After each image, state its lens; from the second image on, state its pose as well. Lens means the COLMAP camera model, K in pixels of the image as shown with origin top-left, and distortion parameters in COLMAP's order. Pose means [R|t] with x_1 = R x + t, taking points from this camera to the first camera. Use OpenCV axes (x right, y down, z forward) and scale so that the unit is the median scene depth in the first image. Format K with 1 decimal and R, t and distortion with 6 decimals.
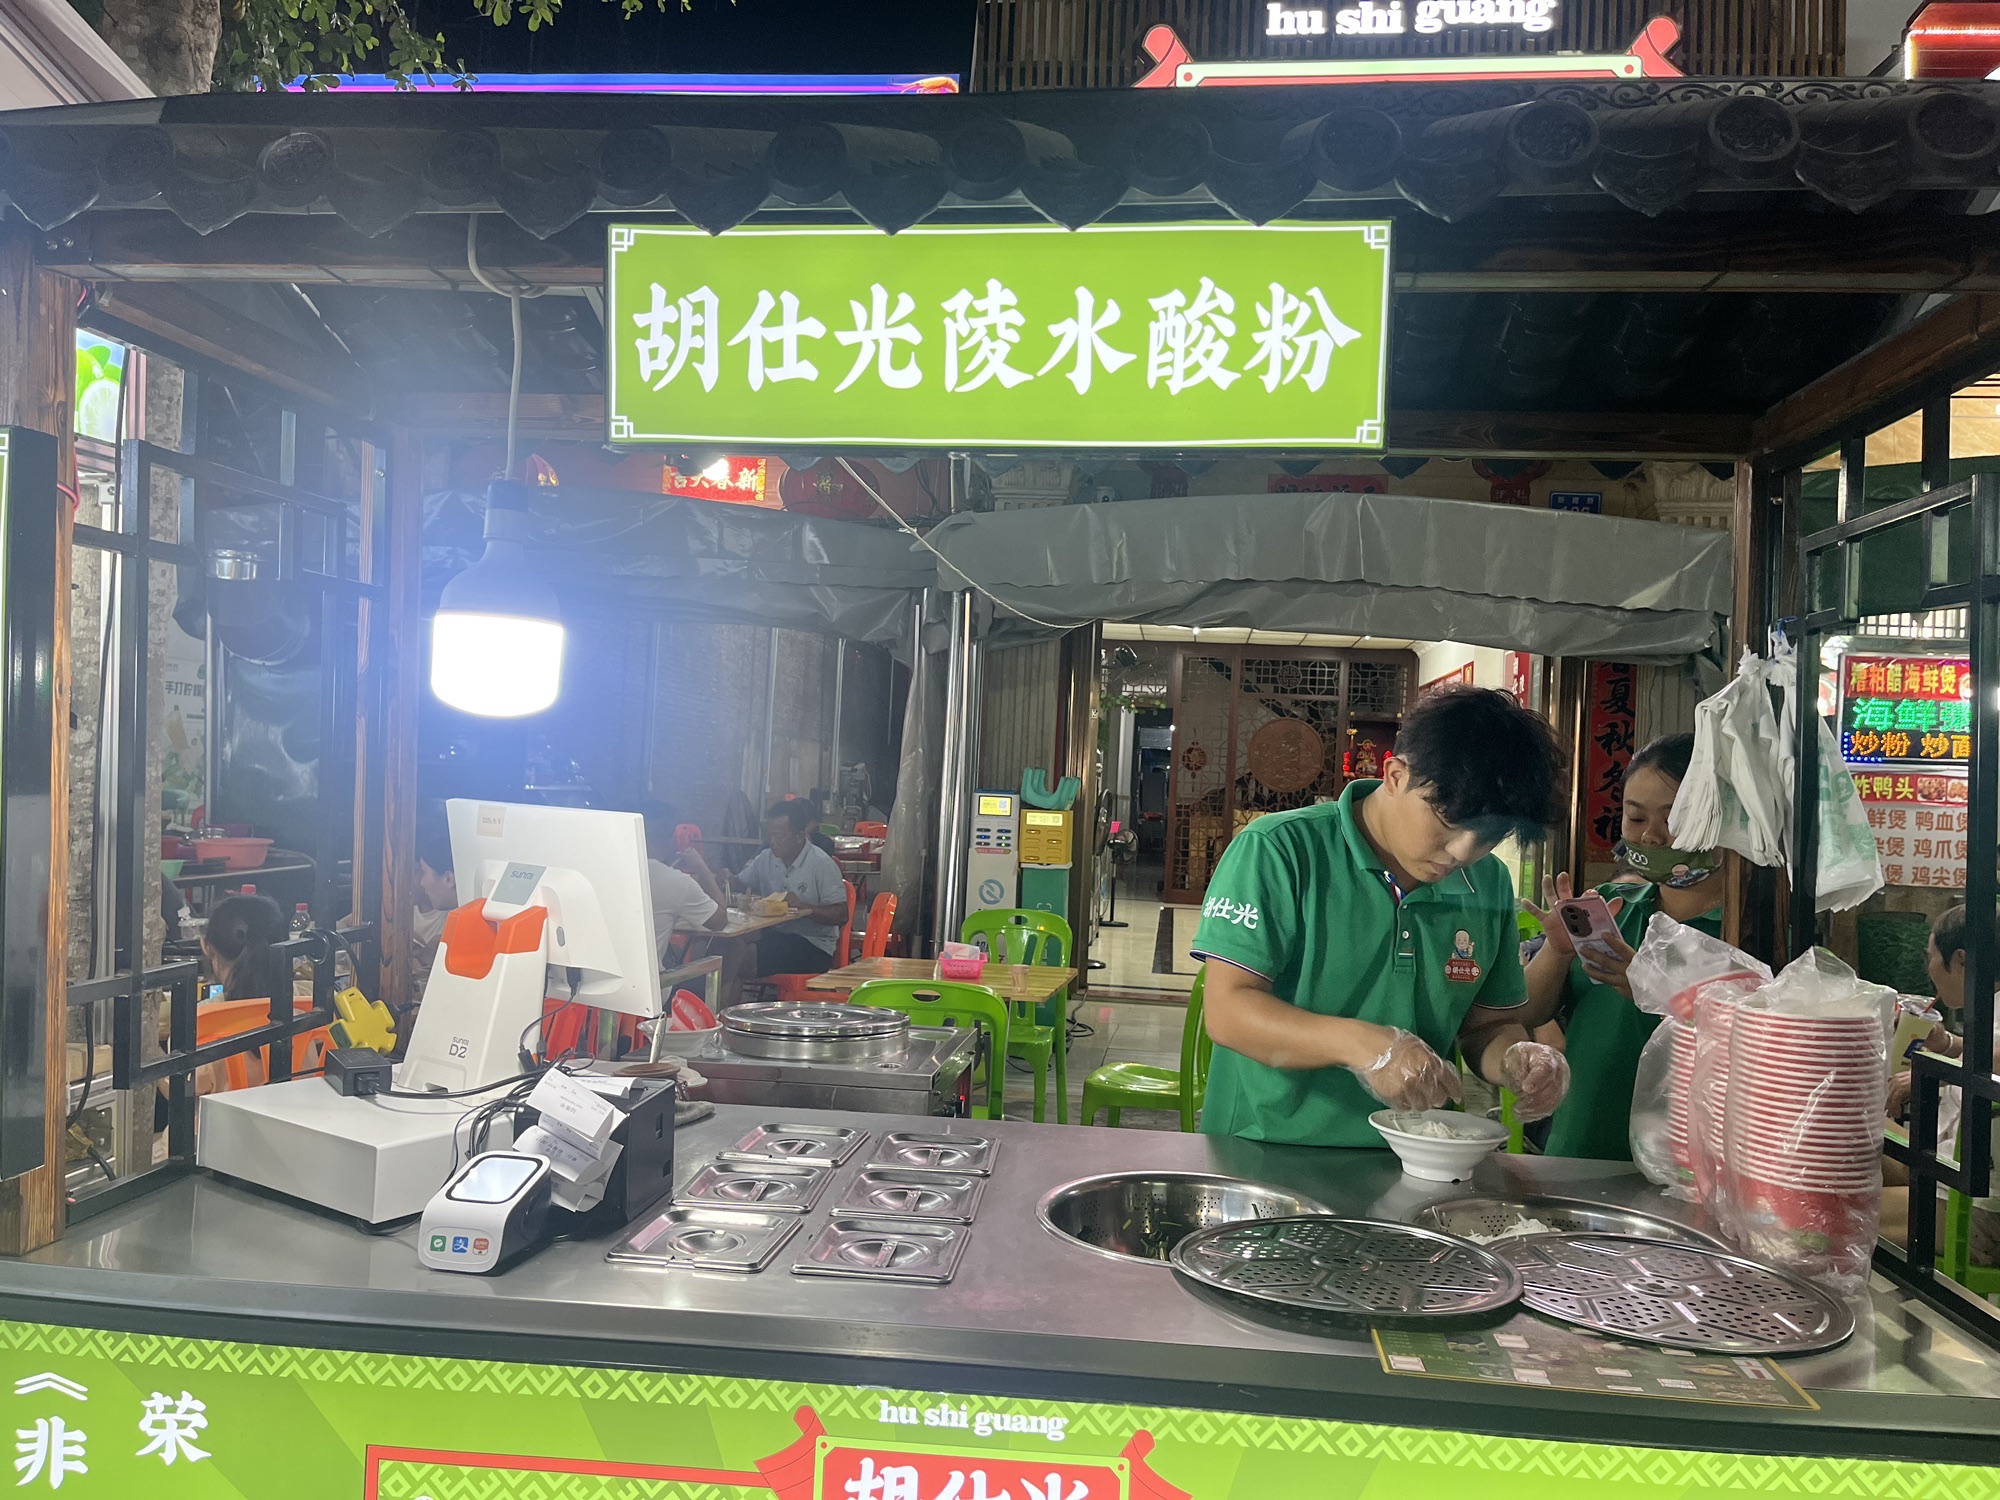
lens RADIAL K [[1537.3, 0, 1012.7], [0, 1537.3, 753.7], [0, 0, 1]] dist [0.095494, -0.158661]
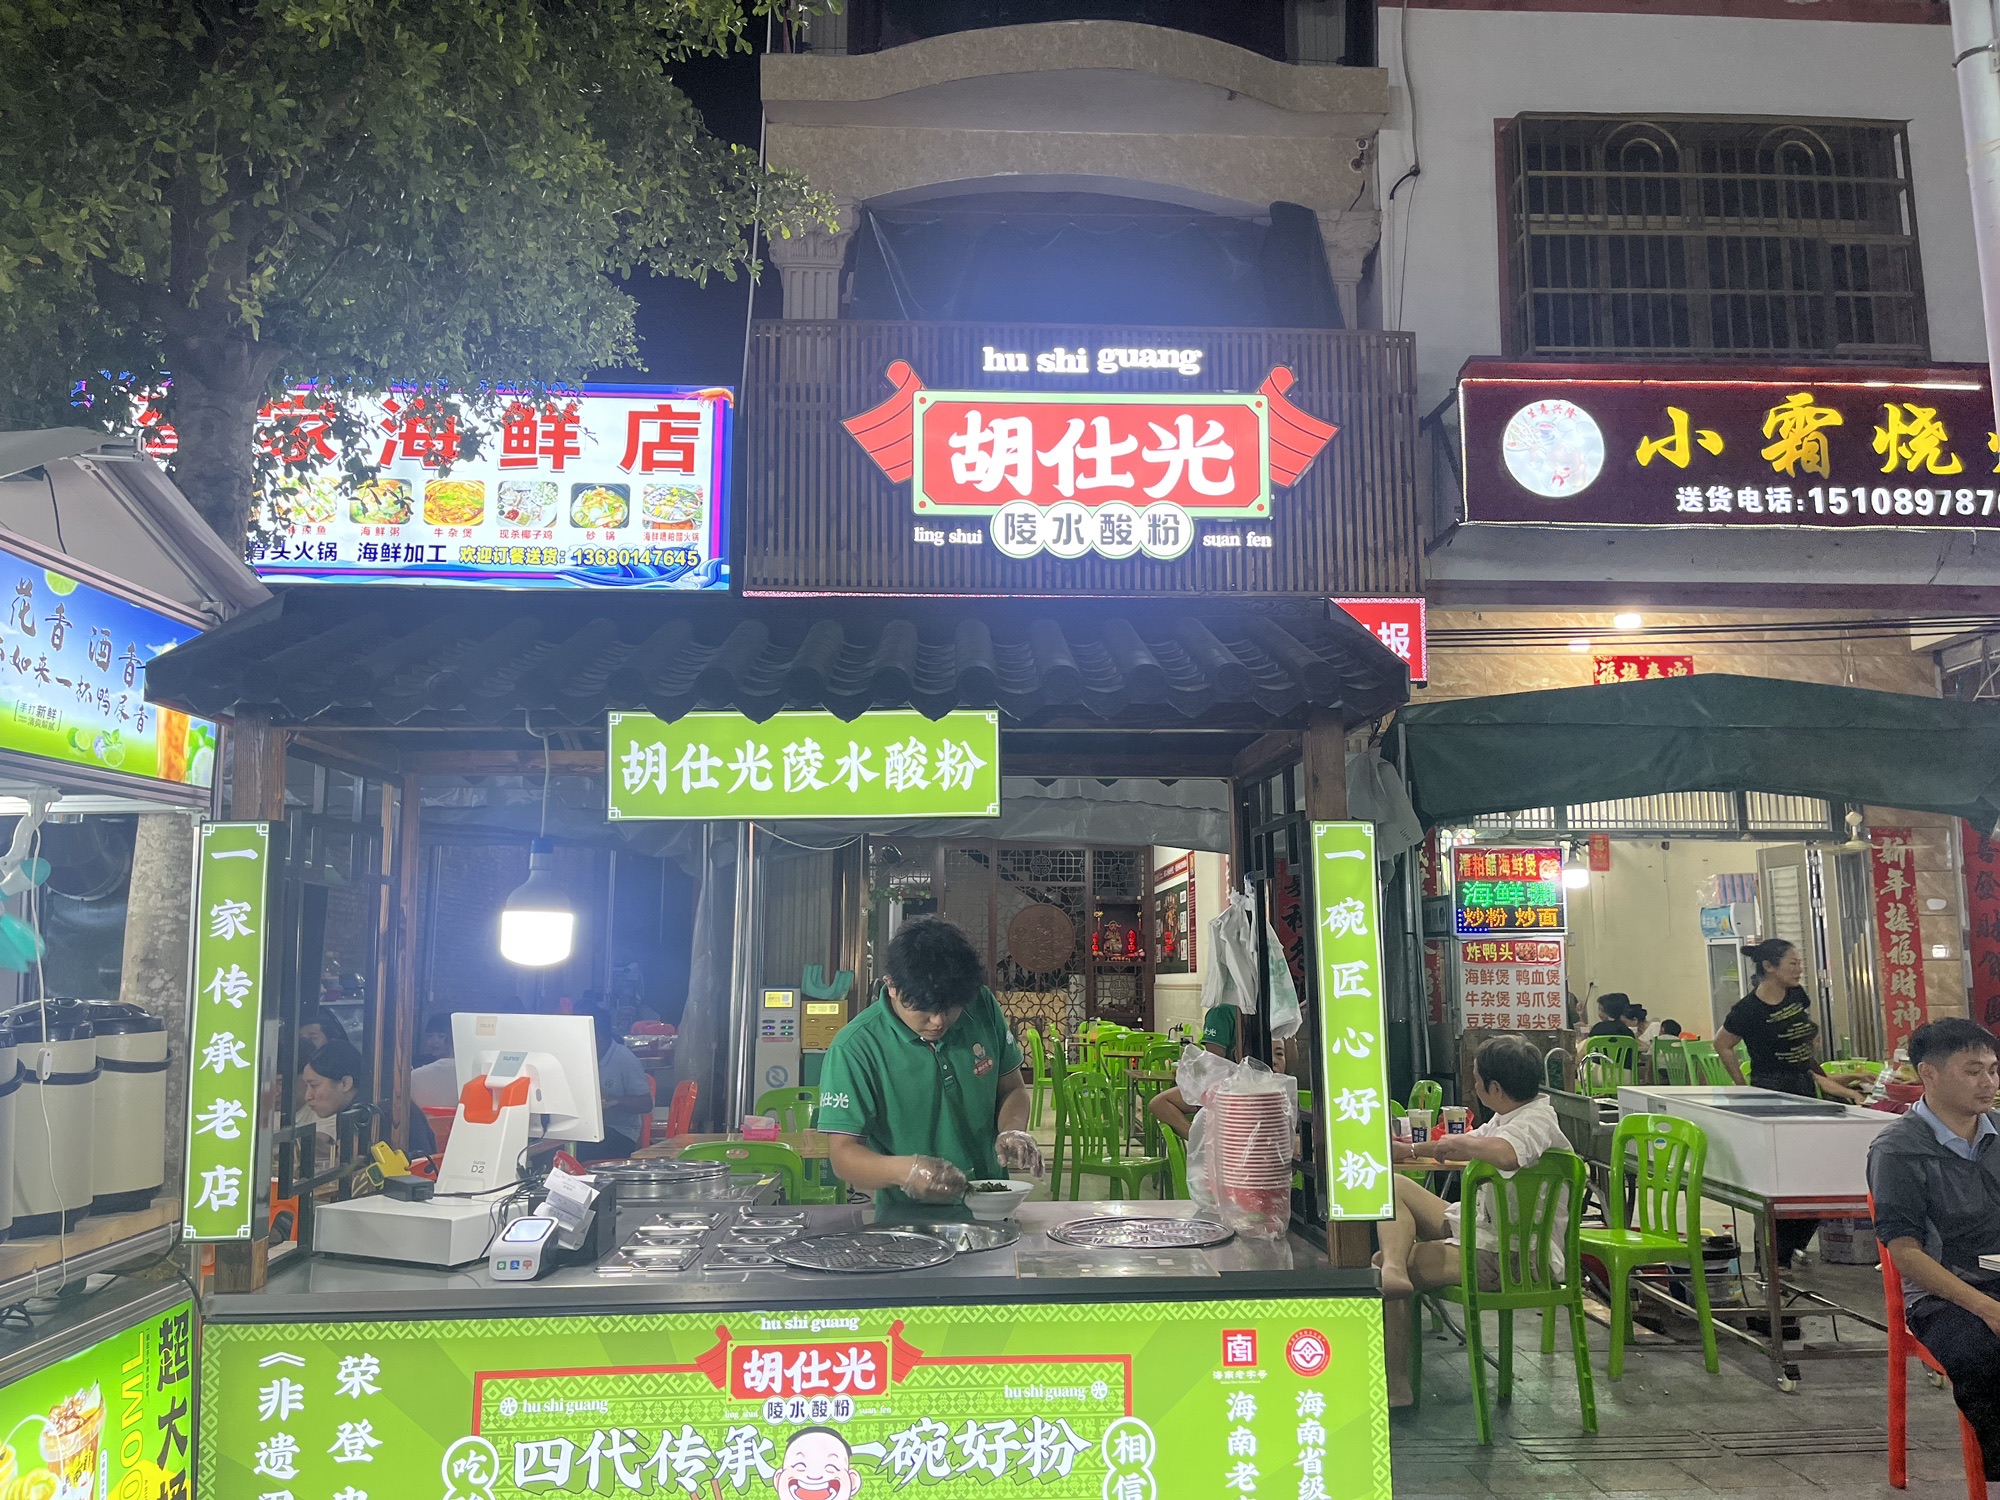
lens RADIAL K [[1537.3, 0, 1012.7], [0, 1537.3, 753.7], [0, 0, 1]] dist [0.095494, -0.158661]
pose [[0.988190, -0.022930, 0.151507, -0.040295], [0.040805, 0.992417, -0.115948, -0.030874], [-0.147700, 0.120761, 0.981632, -0.768263]]
